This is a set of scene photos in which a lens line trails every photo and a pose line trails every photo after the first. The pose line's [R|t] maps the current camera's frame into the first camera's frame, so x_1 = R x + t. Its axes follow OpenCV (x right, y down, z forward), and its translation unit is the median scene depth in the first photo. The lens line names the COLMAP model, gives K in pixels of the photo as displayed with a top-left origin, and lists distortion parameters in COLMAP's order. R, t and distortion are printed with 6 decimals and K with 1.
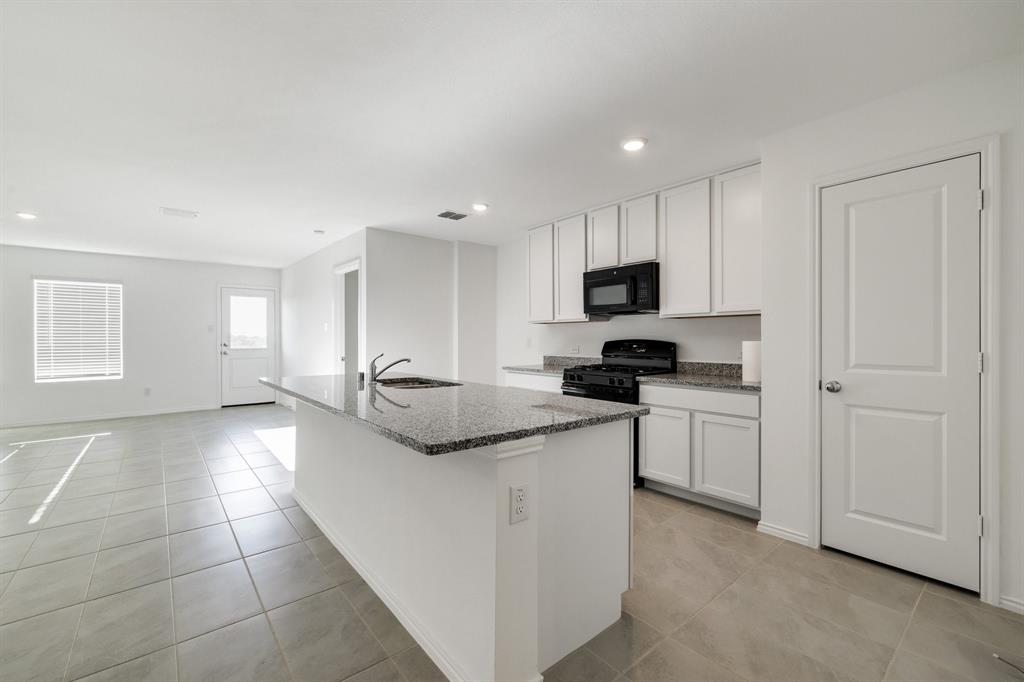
lens RADIAL K [[436.5, 0, 512.4], [0, 436.5, 337.3], [0, 0, 1]] dist [0.000367, 0.001693]
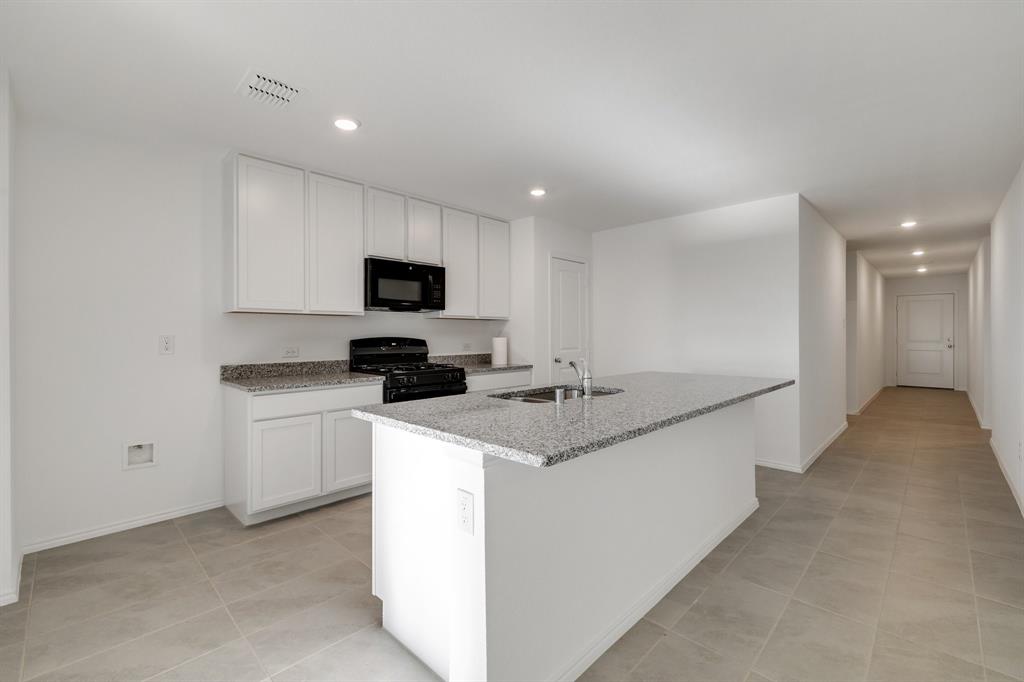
lens RADIAL K [[436.5, 0, 520.9], [0, 436.5, 340.8], [0, 0, 1]] dist [0.000367, 0.001693]
pose [[-0.123094, -0.013711, 0.992300, -0.487726], [-0.000303, 0.999905, 0.013778, -0.000421], [-0.992395, 0.001396, -0.123087, 0.569036]]
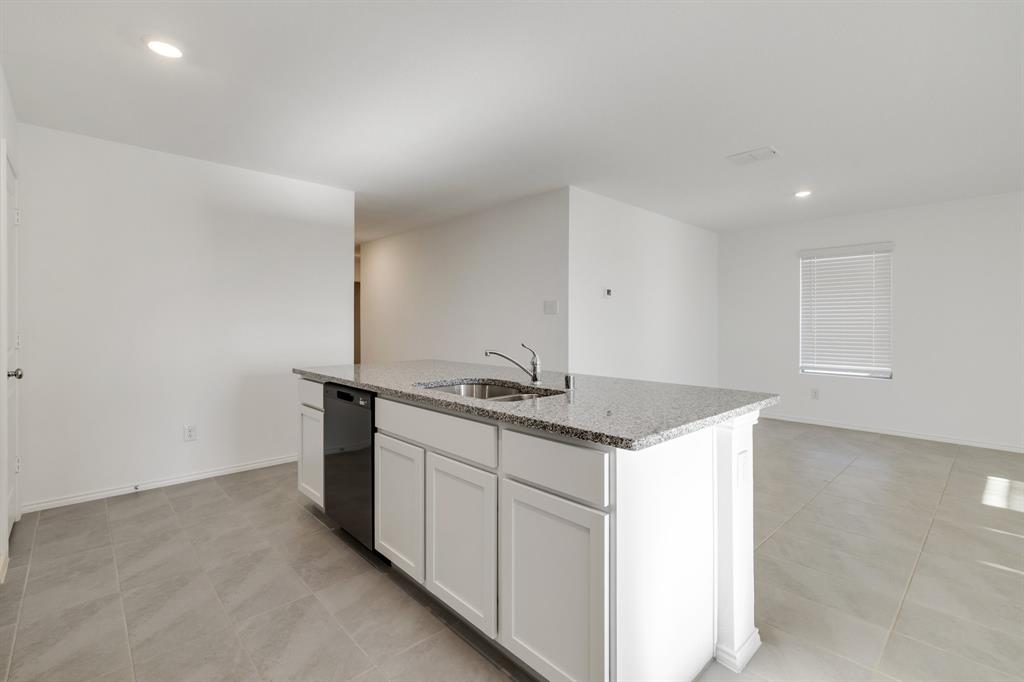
lens RADIAL K [[463.1, 0, 519.7], [0, 463.1, 318.9], [0, 0, 1]] dist [-0.001126, -0.000141]
pose [[-0.997543, -0.001934, -0.070033, -0.111974], [-0.001046, 0.999919, -0.012720, 0.003604], [0.070052, -0.012616, -0.997464, 0.835729]]
